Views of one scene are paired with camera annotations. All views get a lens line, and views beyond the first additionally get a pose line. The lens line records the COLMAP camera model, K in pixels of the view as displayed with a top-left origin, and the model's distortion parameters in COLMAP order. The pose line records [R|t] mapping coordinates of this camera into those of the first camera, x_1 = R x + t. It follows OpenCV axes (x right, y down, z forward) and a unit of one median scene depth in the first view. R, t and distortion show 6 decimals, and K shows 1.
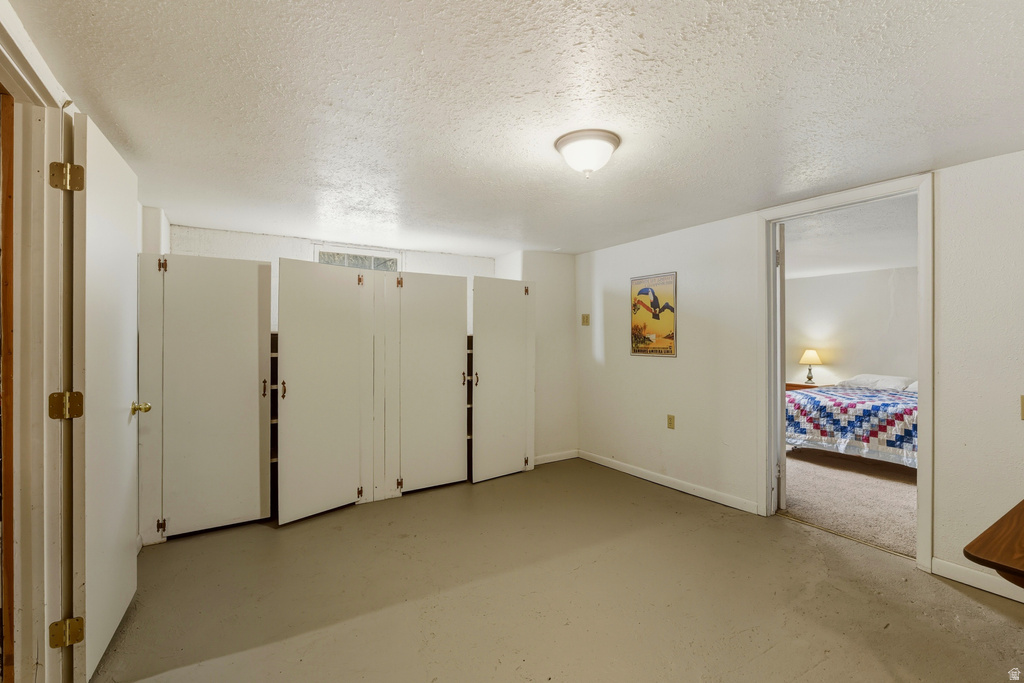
lens RADIAL K [[449.4, 0, 513.3], [0, 449.4, 336.5], [0, 0, 1]] dist [-0.000087, 0.000093]
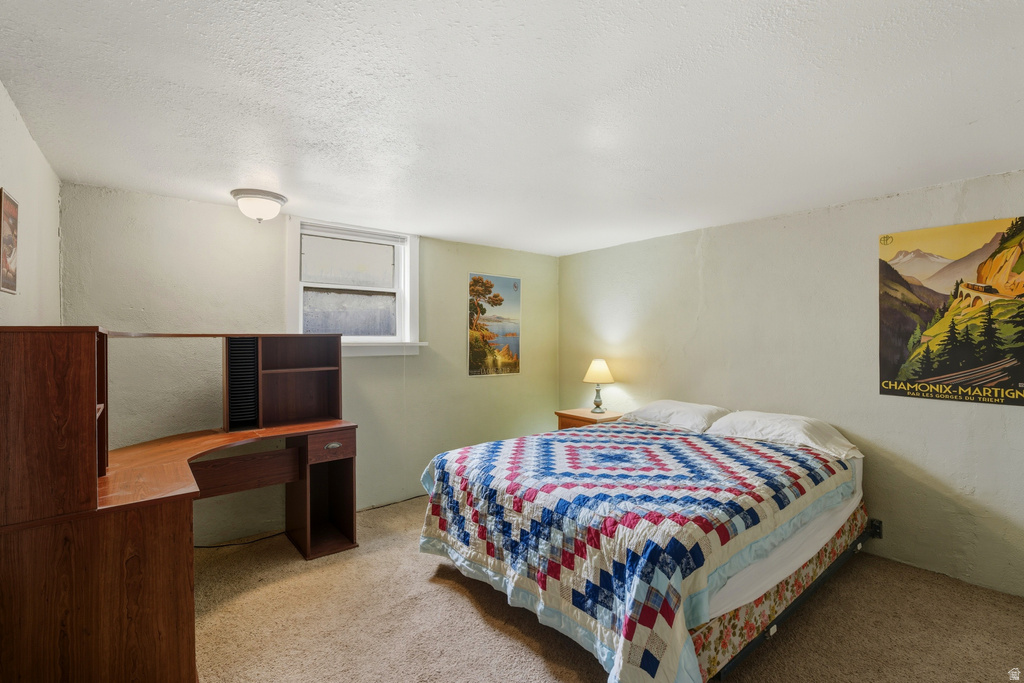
lens RADIAL K [[449.4, 0, 509.3], [0, 449.4, 344.8], [0, 0, 1]] dist [-0.000087, 0.000093]
pose [[0.992576, -0.001924, 0.121609, 0.681105], [0.000353, 0.999916, 0.012936, -0.001688], [-0.121624, -0.012797, 0.992494, 0.562508]]
